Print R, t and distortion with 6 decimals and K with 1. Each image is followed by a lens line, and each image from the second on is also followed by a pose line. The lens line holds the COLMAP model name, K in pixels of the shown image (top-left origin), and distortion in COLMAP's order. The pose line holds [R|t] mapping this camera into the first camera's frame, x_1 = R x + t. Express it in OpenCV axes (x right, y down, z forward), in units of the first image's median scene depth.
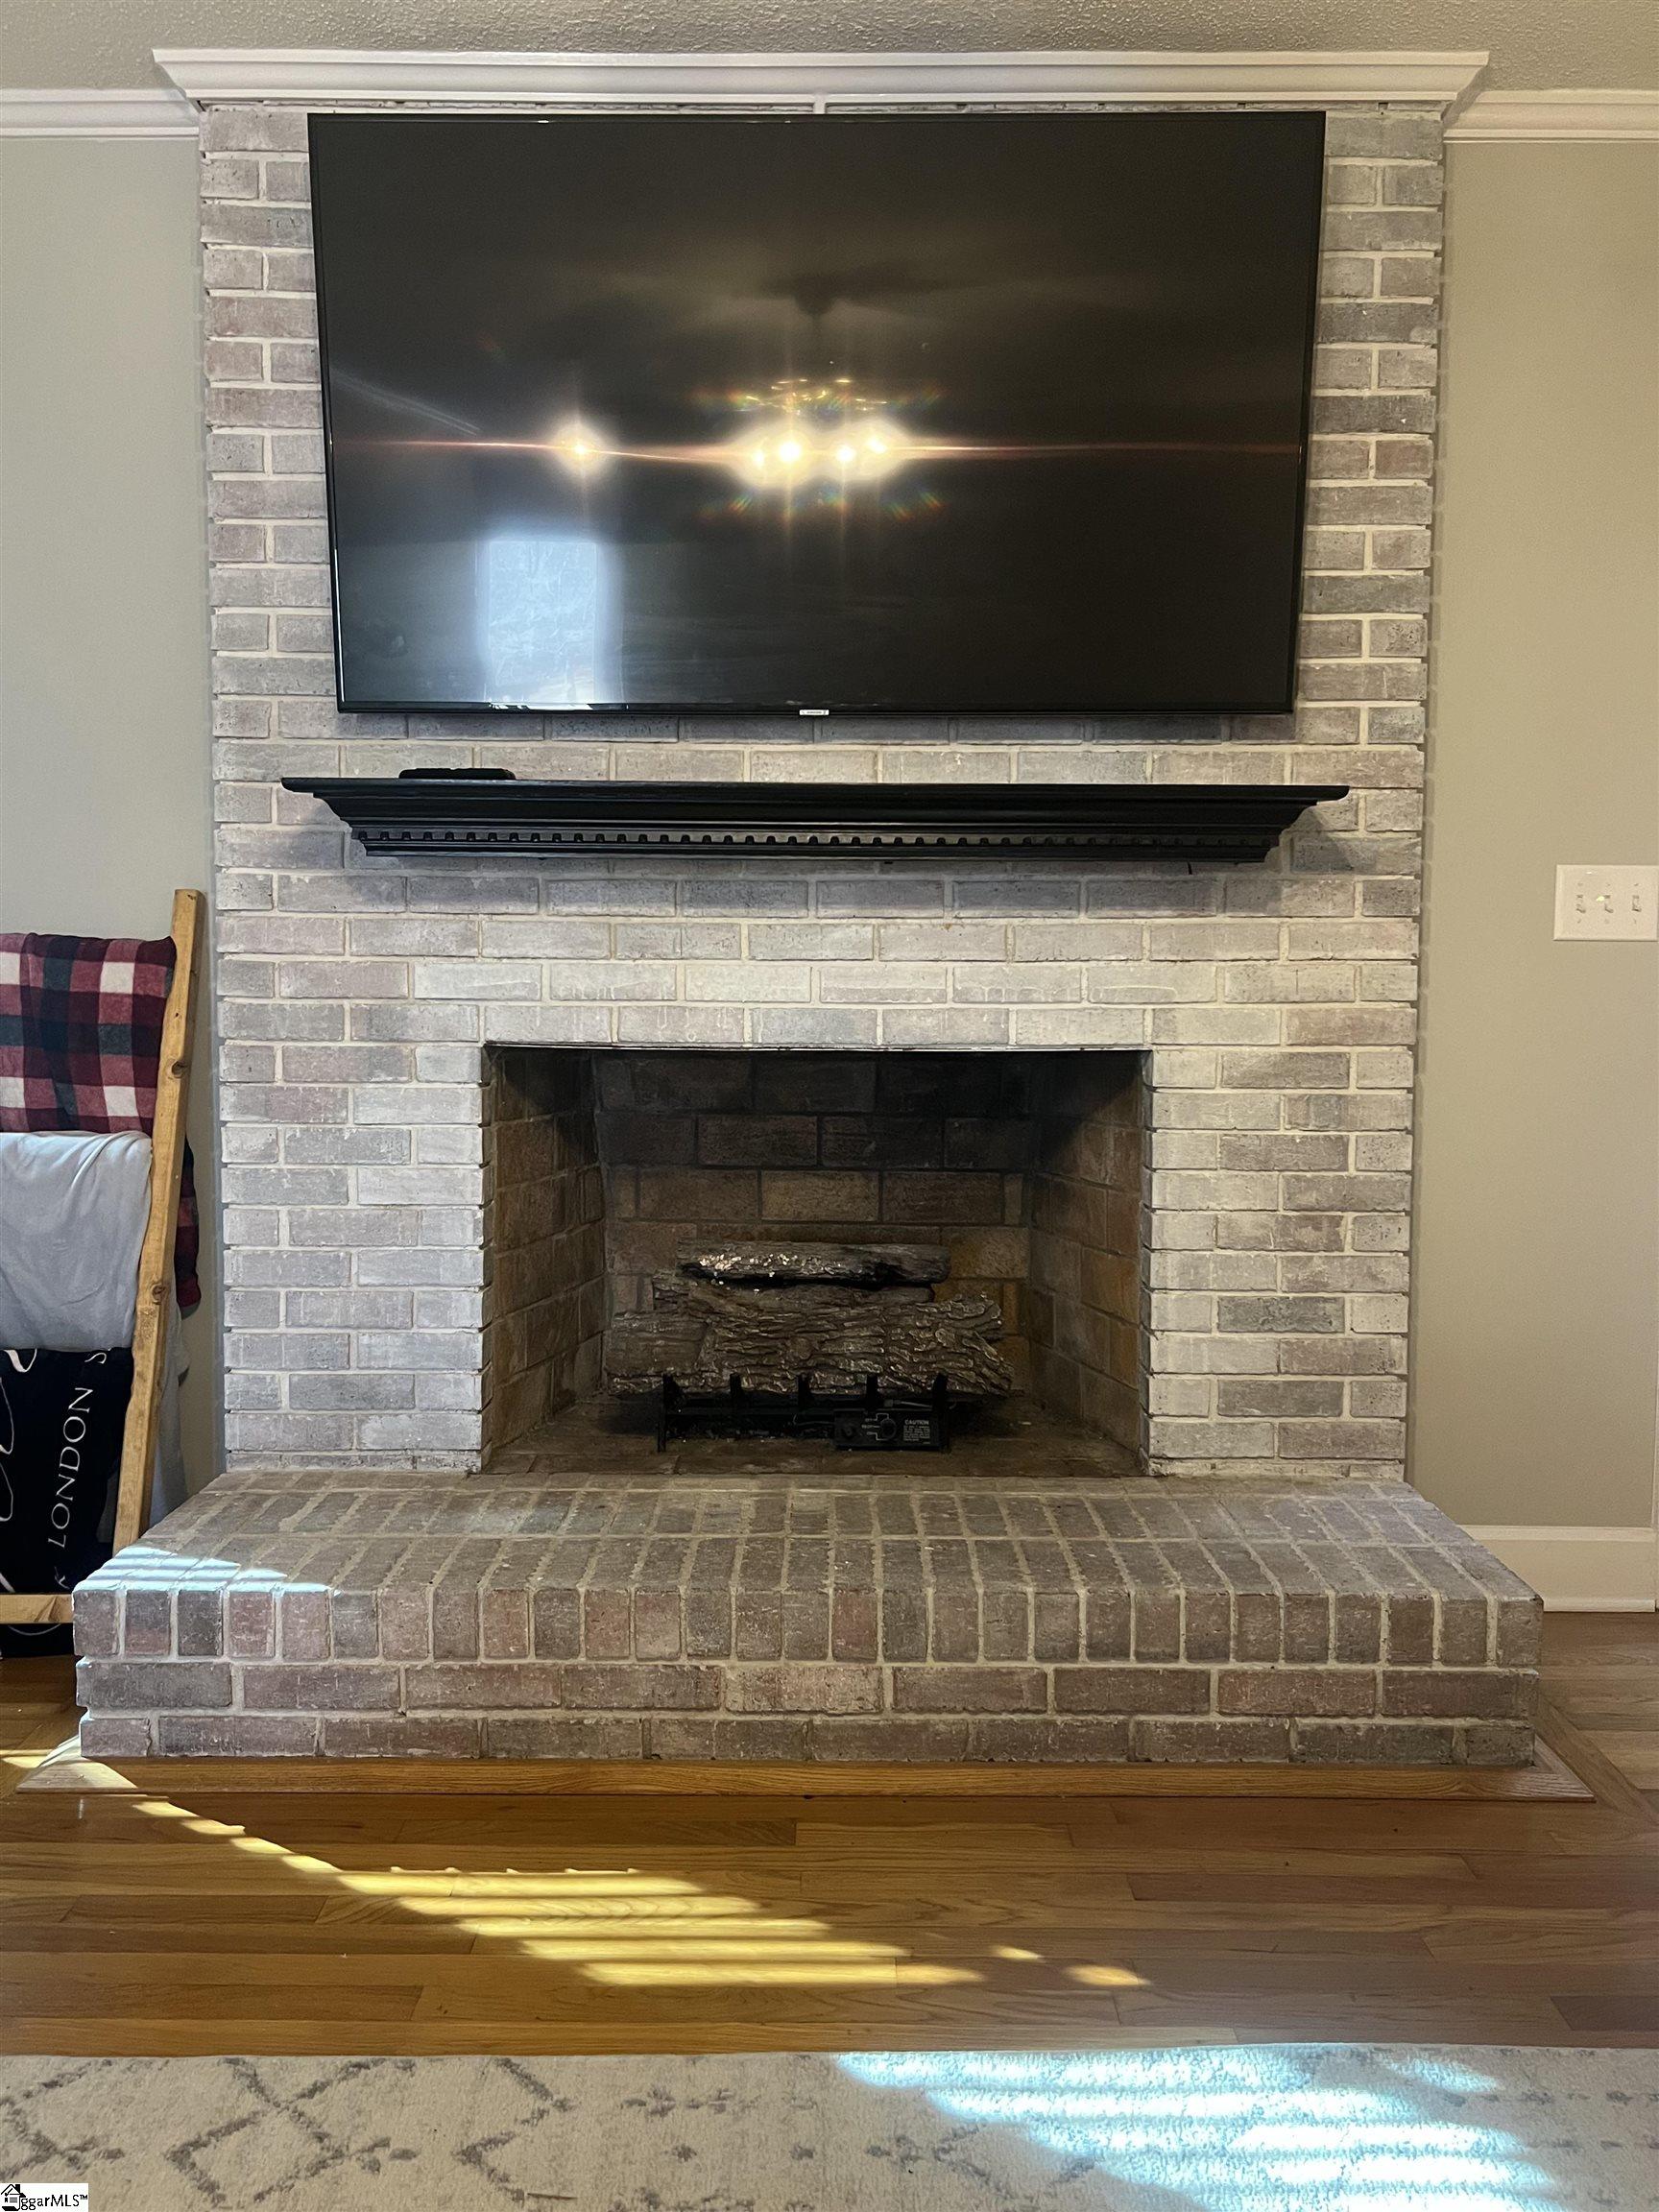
lens RADIAL K [[1665.1, 0, 821.0], [0, 1665.1, 1098.3], [0, 0, 1]] dist [0.060930, -0.083561]
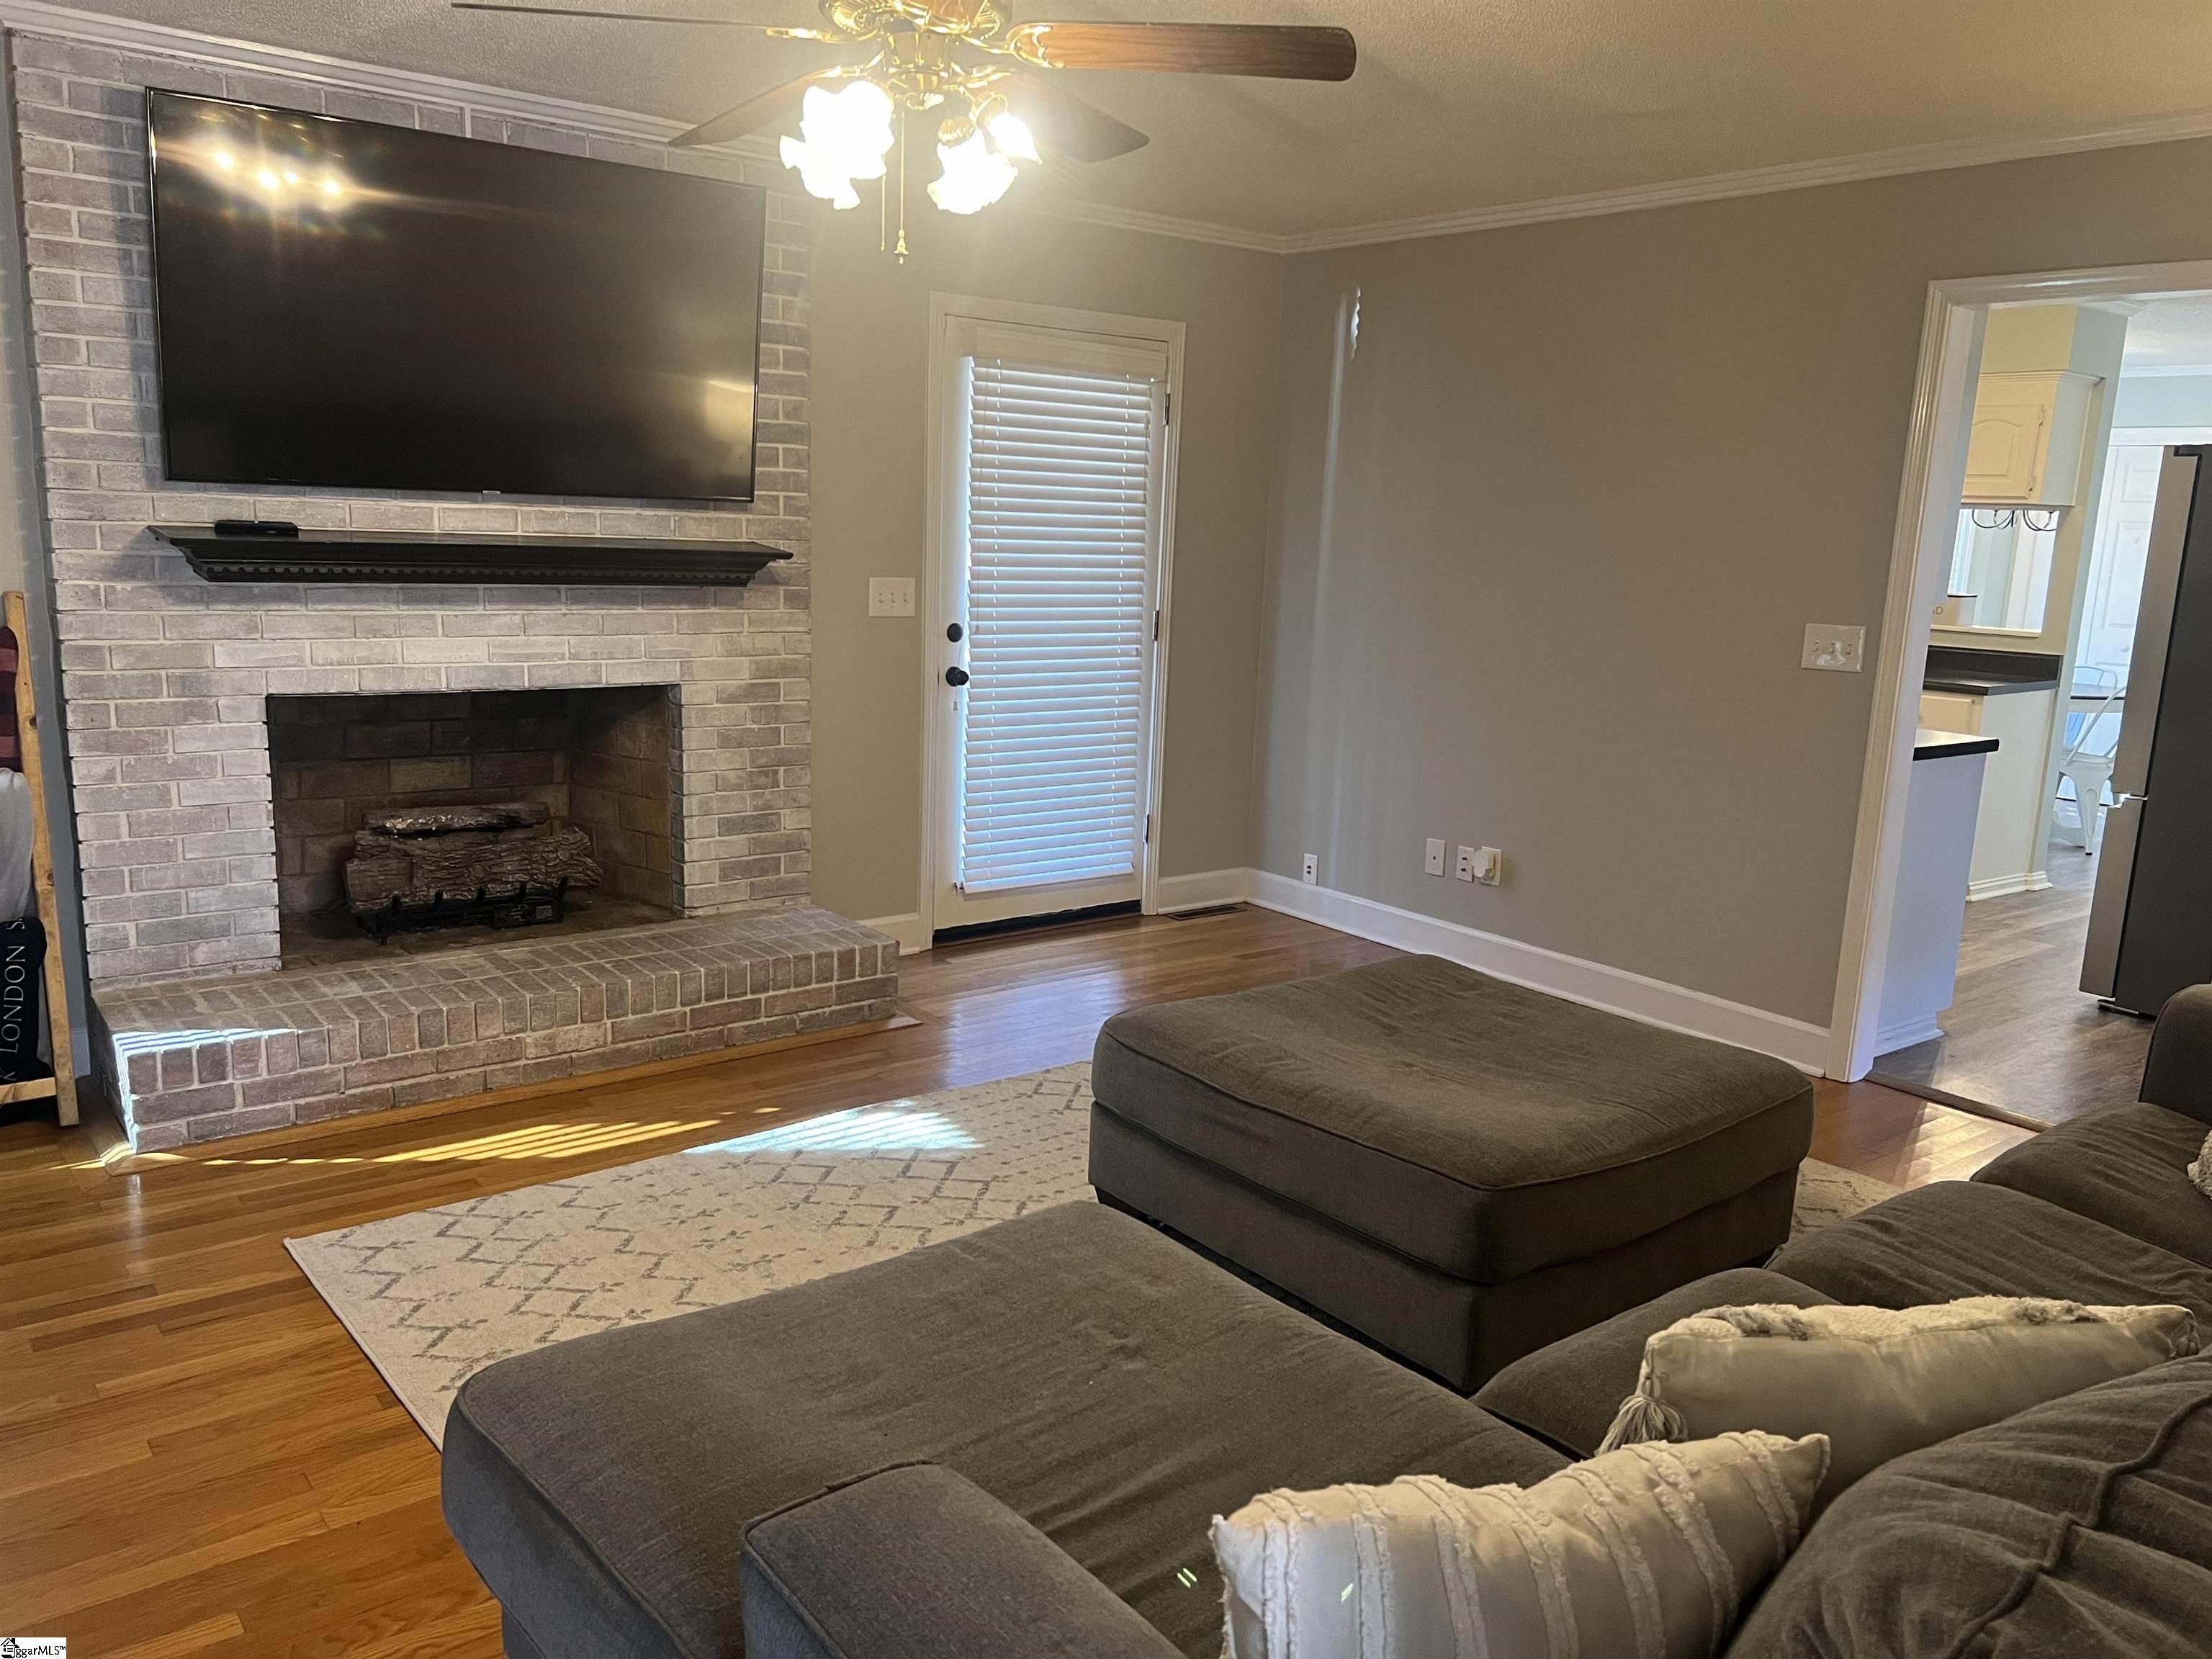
lens RADIAL K [[1675.7, 0, 1103.3], [0, 1675.7, 841.0], [0, 0, 1]] dist [0.063344, -0.066248]
pose [[0.783755, -0.096175, 0.613579, -0.571220], [0.005288, 0.988935, 0.148254, -0.128121], [-0.621048, -0.112950, 0.775591, -0.701327]]
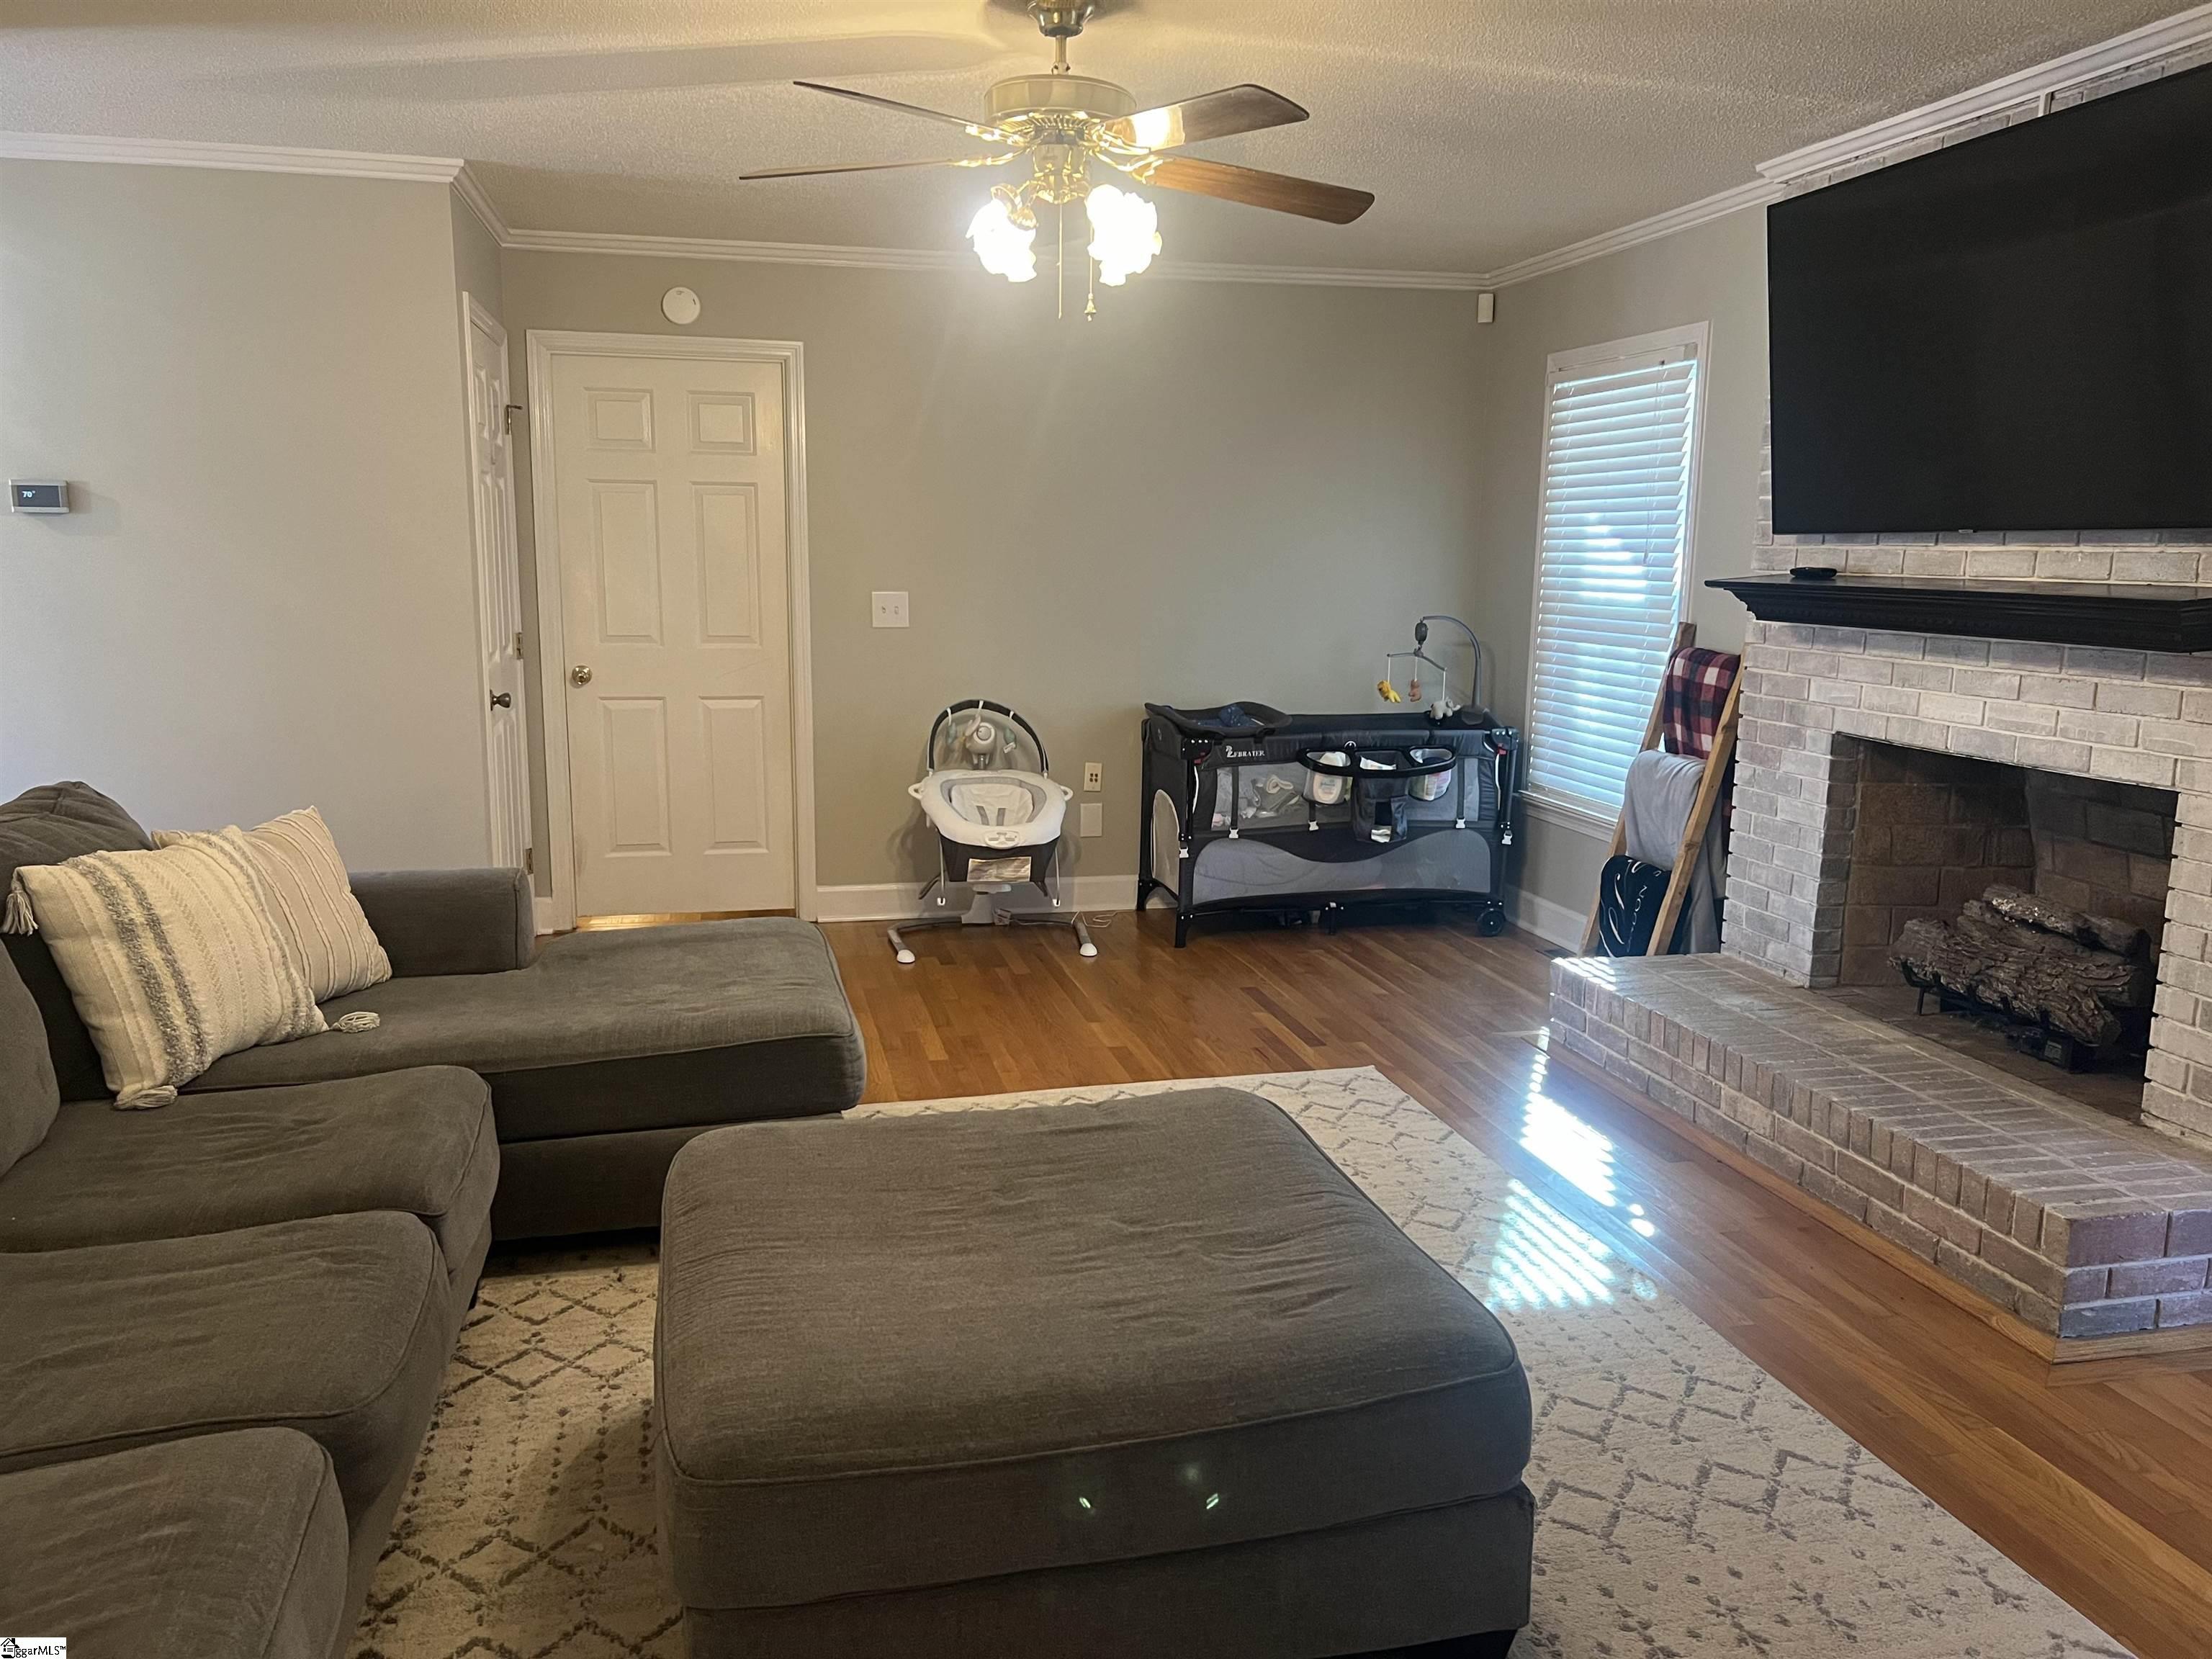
lens RADIAL K [[1675.7, 0, 1103.3], [0, 1675.7, 841.0], [0, 0, 1]] dist [0.063344, -0.066248]
pose [[0.220824, 0.166130, -0.961061, 1.255132], [-0.070867, 0.985515, 0.154073, -0.132540], [0.972736, 0.034085, 0.229398, -0.071150]]
